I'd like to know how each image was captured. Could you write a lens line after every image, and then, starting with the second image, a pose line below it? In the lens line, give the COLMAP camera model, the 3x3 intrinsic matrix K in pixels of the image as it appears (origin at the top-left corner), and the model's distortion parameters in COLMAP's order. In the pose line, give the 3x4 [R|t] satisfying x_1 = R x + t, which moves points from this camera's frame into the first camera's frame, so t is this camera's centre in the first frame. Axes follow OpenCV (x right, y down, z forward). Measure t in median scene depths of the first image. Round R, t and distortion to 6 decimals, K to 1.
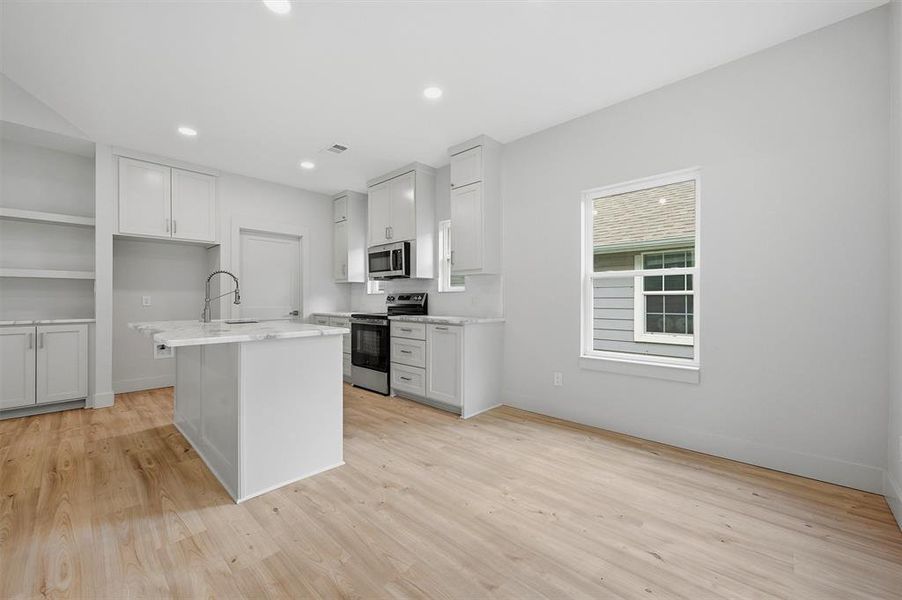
lens RADIAL K [[357.9, 0, 451.0], [0, 357.9, 300.0], [0, 0, 1]] dist [-0.000097, -0.000005]
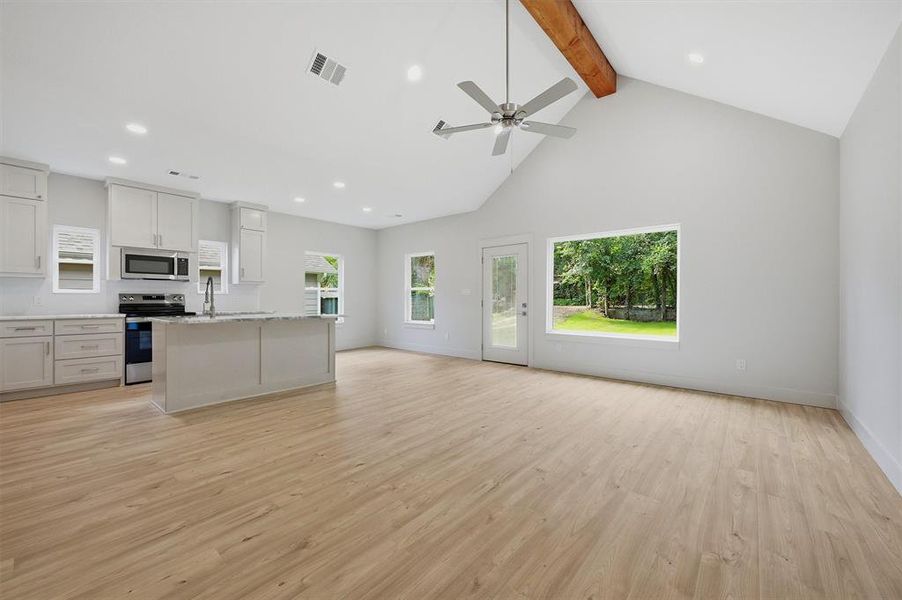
lens RADIAL K [[357.9, 0, 451.0], [0, 357.9, 300.0], [0, 0, 1]] dist [-0.000097, -0.000005]
pose [[-0.118469, 0.011070, 0.992896, -1.983317], [-0.003920, 0.999925, -0.011616, 0.014361], [-0.992950, -0.005268, -0.118417, 0.288294]]
